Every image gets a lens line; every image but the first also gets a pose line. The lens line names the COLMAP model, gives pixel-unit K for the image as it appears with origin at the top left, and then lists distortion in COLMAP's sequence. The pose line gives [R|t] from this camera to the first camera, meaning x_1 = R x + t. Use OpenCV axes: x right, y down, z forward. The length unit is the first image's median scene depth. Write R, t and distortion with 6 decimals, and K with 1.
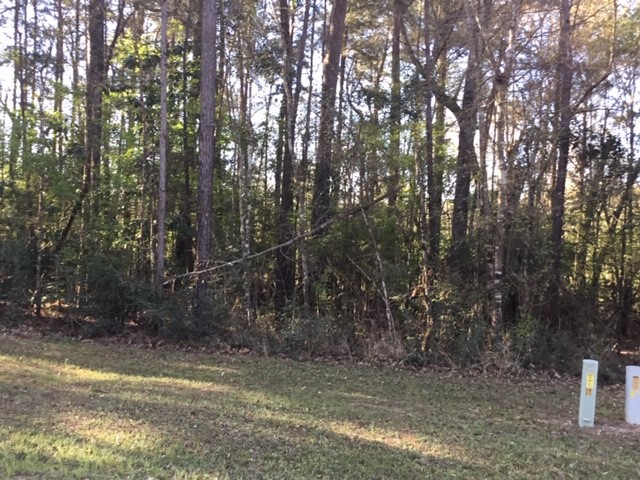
lens RADIAL K [[820.9, 0, 319.9], [0, 820.9, 239.1], [0, 0, 1]] dist [0.102486, 0.000000]
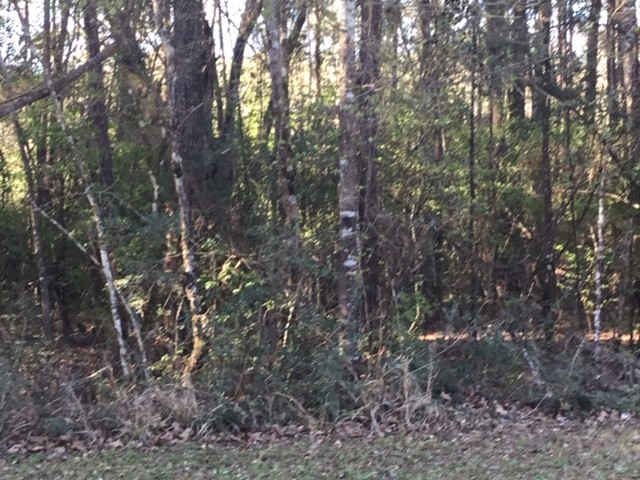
lens RADIAL K [[1394.4, 0, 320.0], [0, 1394.4, 240.0], [0, 0, 1]] dist [0.083556, 0.000000]
pose [[0.888695, -0.077681, 0.451870, -0.174558], [0.047592, 0.995848, 0.077595, -0.008861], [-0.456021, -0.047453, 0.888703, 0.285747]]
